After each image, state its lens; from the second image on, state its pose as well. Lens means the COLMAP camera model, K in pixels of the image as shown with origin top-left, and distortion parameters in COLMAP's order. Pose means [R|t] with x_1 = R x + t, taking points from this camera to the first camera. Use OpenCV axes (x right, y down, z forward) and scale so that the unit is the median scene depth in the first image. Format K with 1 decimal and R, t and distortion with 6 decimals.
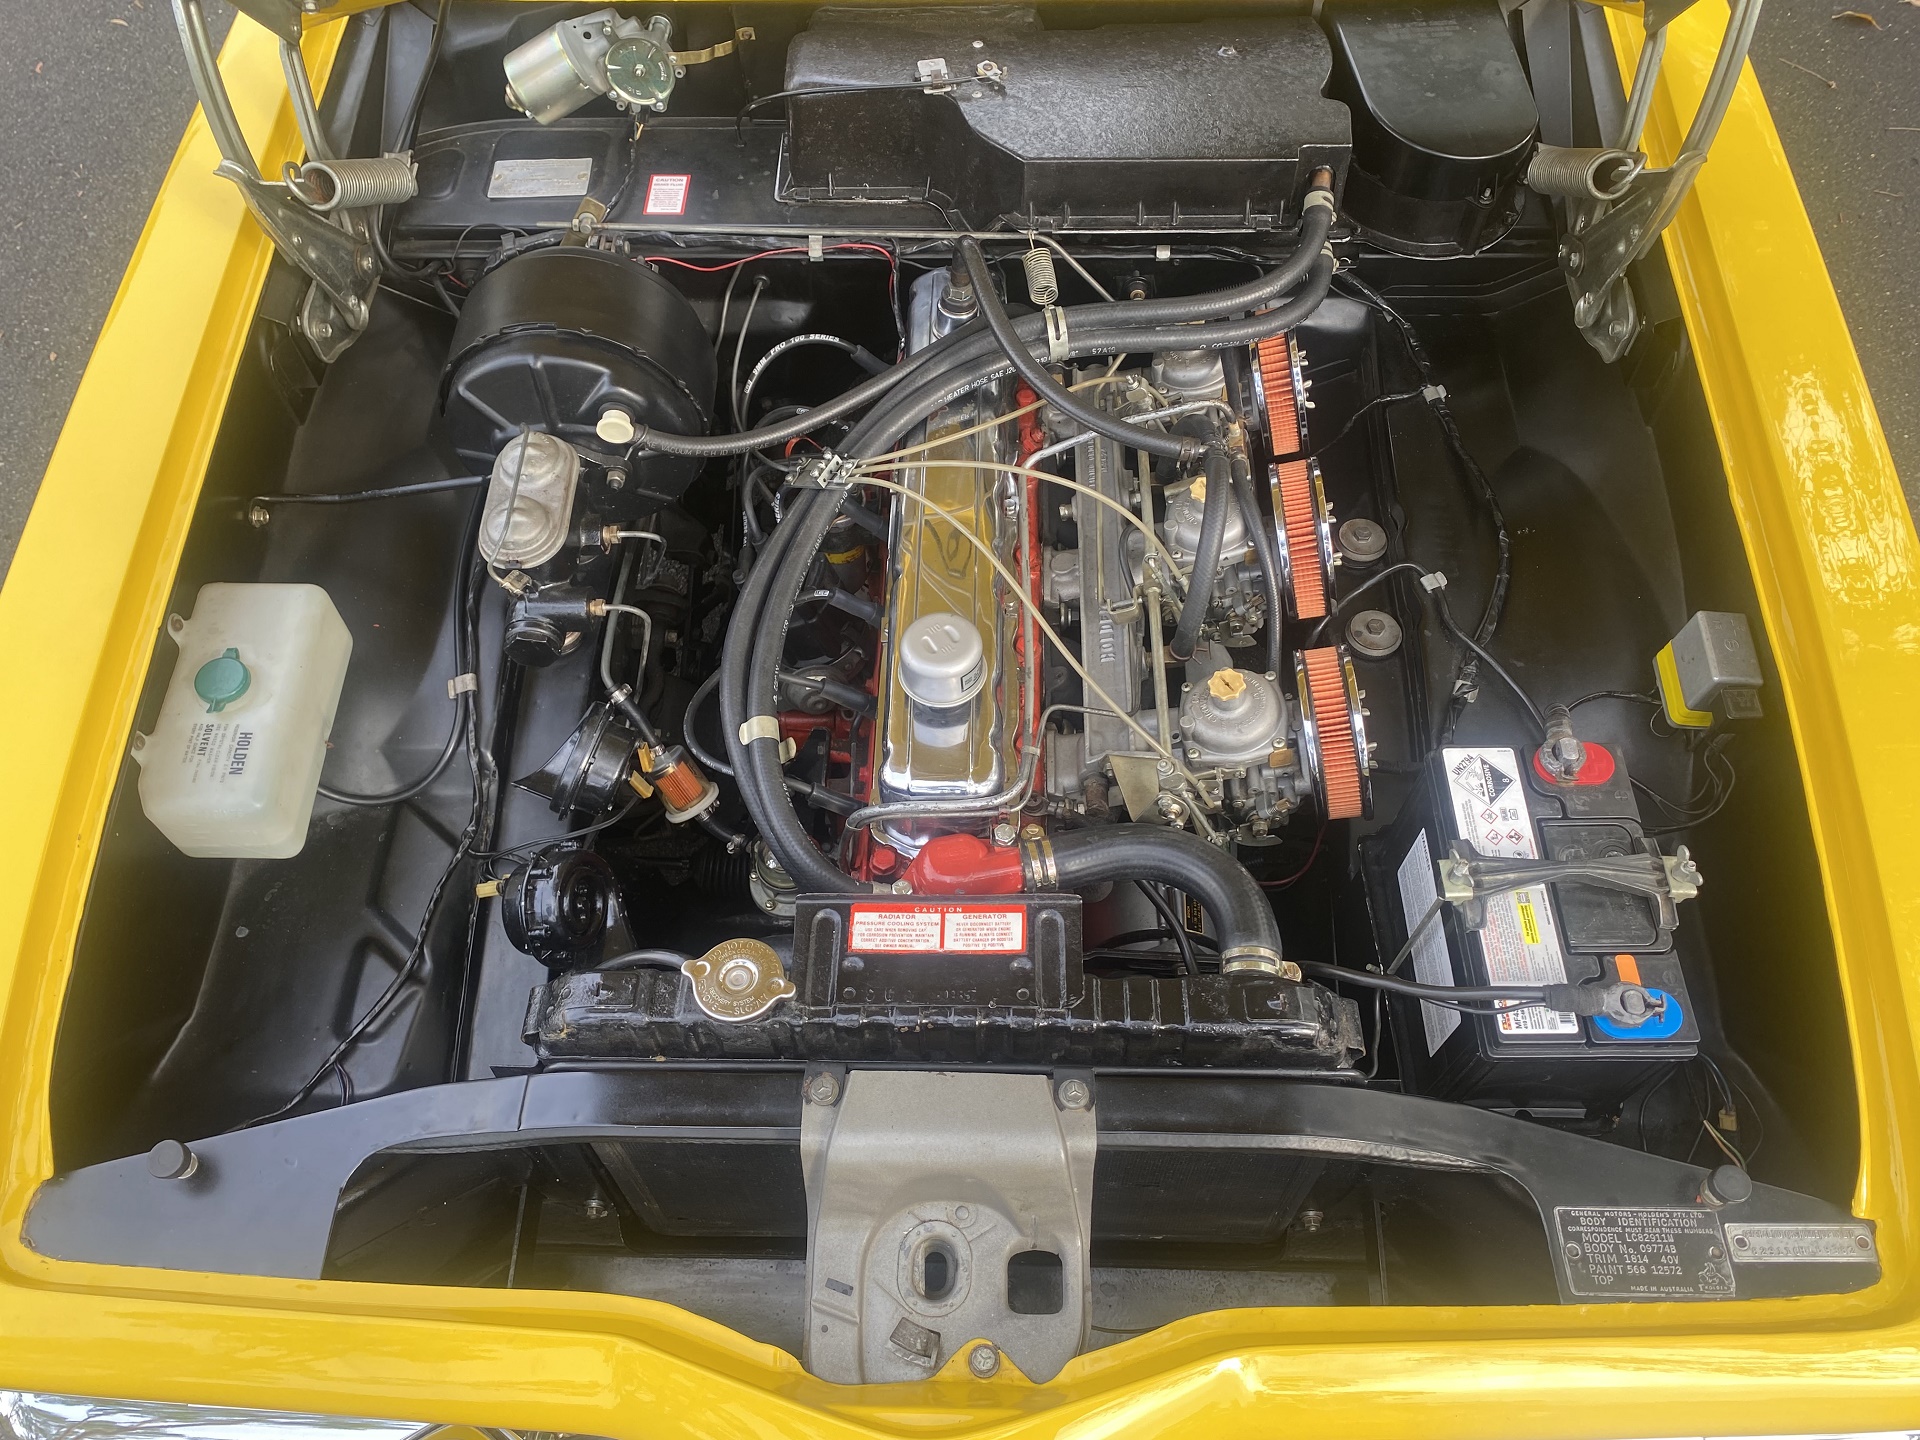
lens RADIAL K [[1440.2, 0, 960.0], [0, 1440.2, 720.0], [0, 0, 1]] dist [0.022960, -0.001291]
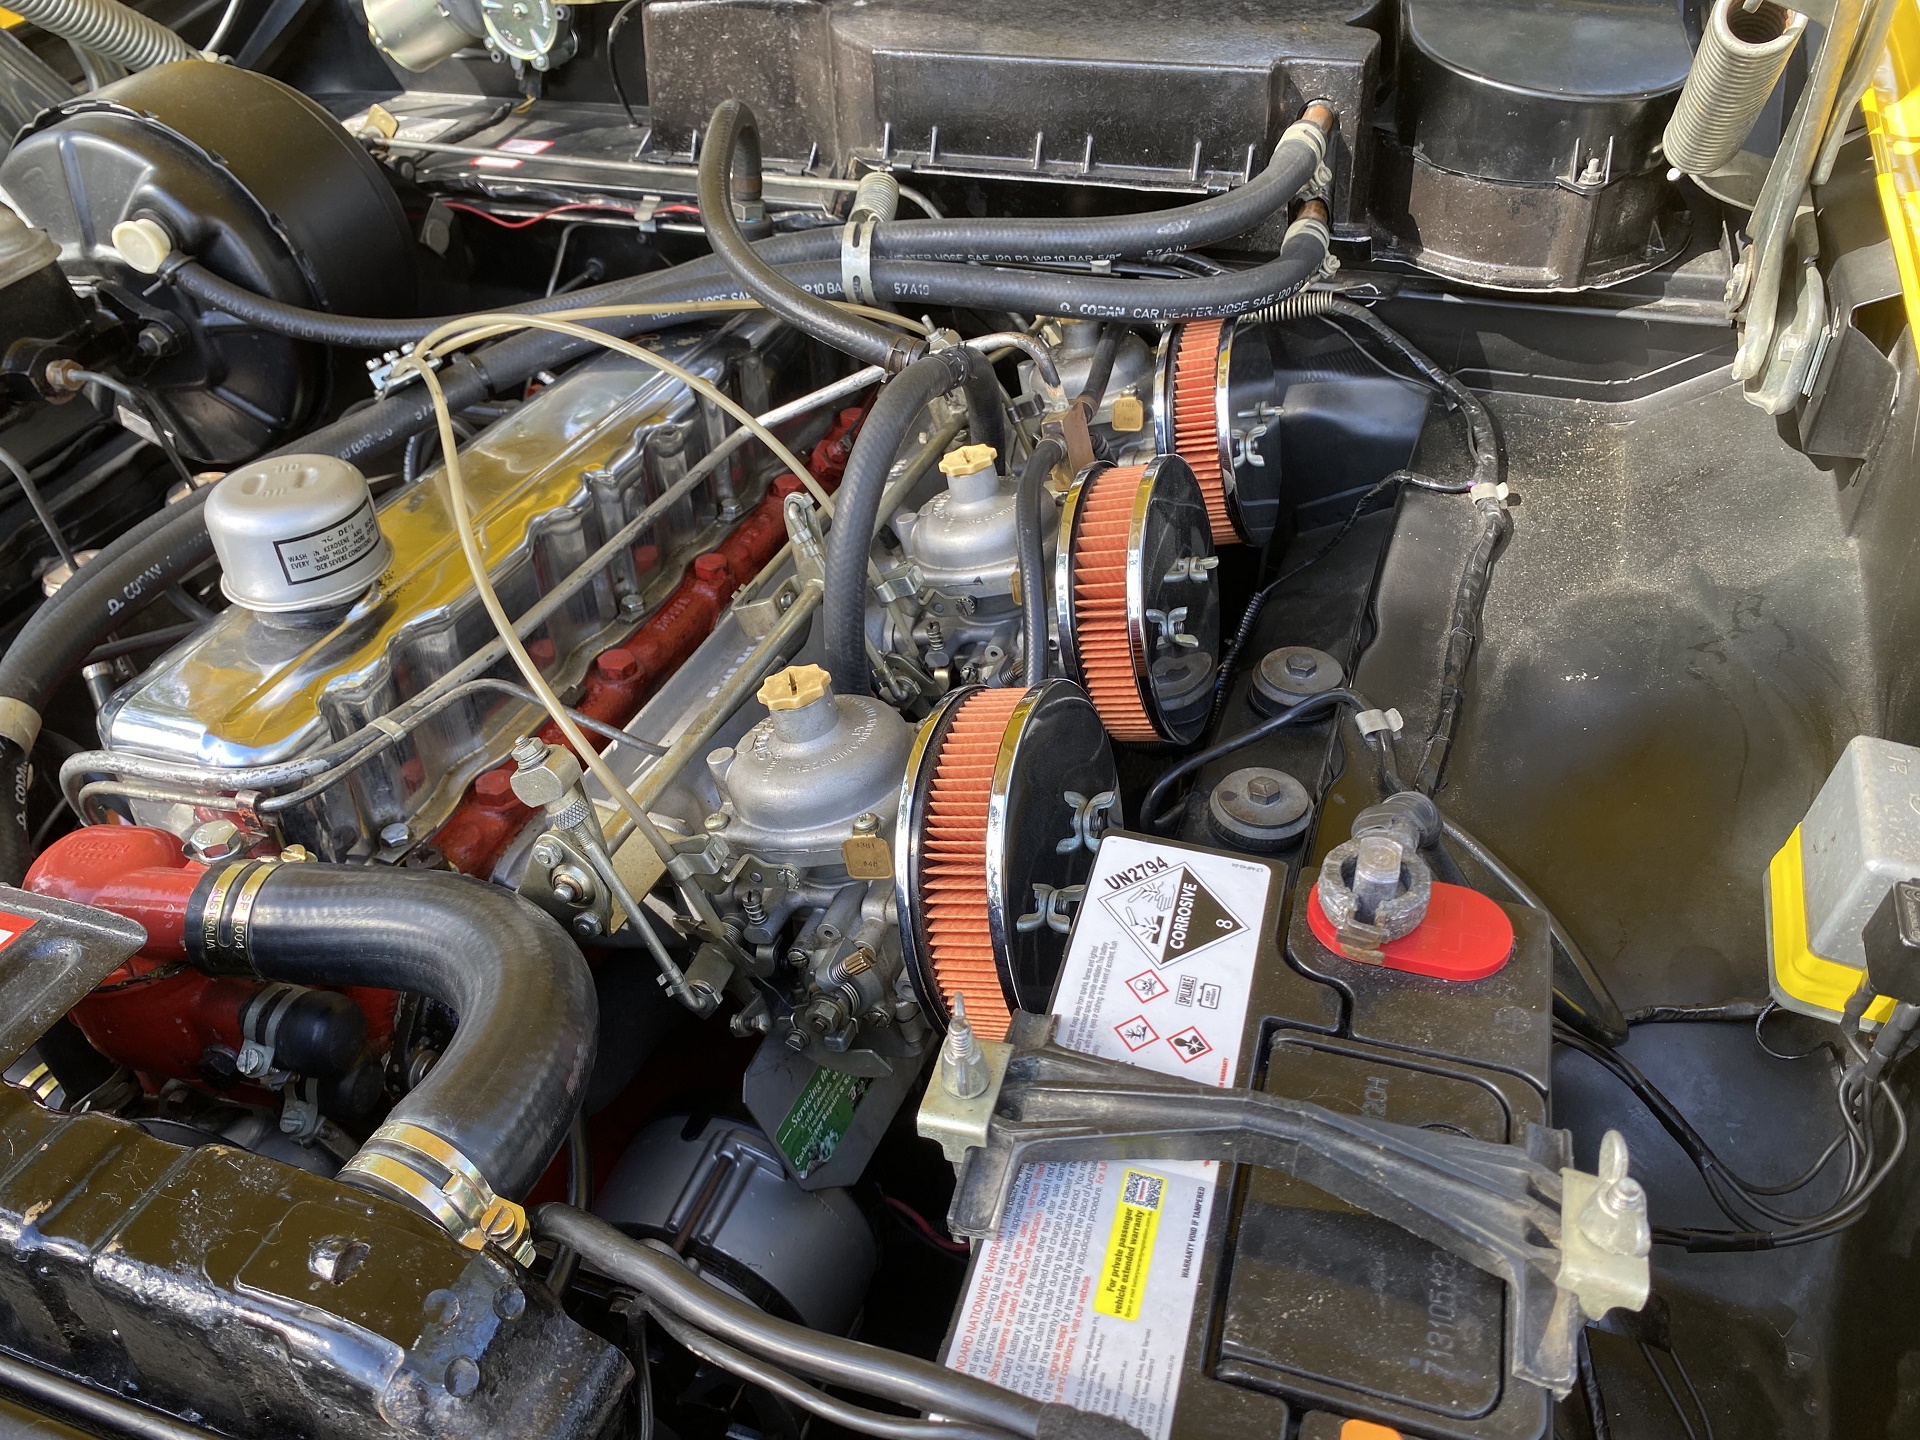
lens RADIAL K [[1445.5, 0, 960.0], [0, 1445.5, 720.0], [0, 0, 1]] dist [0.059283, -0.000174]
pose [[0.947025, 0.173004, -0.270580, 0.410873], [-0.252340, 0.921997, -0.293676, 0.128815], [0.198667, 0.346397, 0.916810, 0.592670]]
